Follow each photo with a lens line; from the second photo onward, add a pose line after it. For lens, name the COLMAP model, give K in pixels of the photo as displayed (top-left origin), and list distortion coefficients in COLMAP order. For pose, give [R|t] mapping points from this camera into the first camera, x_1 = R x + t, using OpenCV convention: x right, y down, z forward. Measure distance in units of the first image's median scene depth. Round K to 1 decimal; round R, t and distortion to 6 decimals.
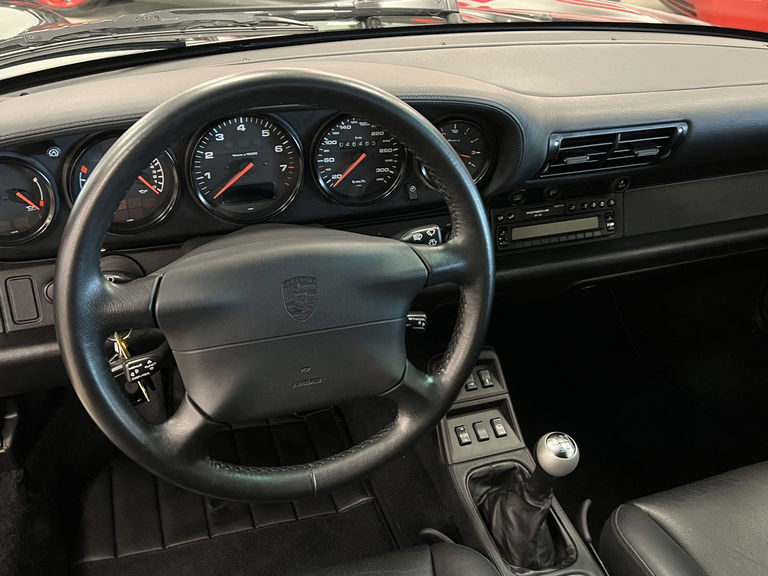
lens RADIAL K [[714.1, 0, 380.4], [0, 714.1, 282.8], [0, 0, 1]] dist [0.055253, -0.082232]
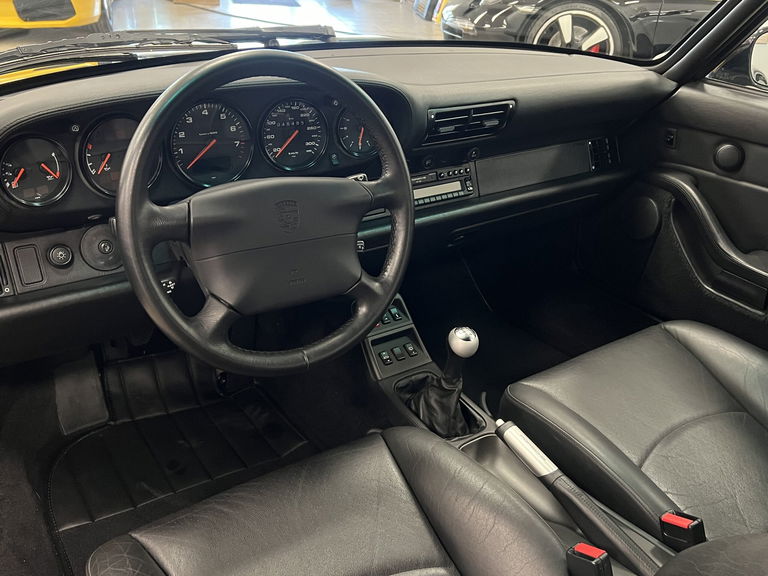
lens RADIAL K [[714.1, 0, 387.4], [0, 714.1, 287.3], [0, 0, 1]] dist [0.055253, -0.082232]
pose [[0.961050, -0.114451, 0.251562, -0.223907], [0.135318, 0.988519, -0.067223, 0.213219], [-0.240981, 0.098646, 0.965504, -0.282125]]
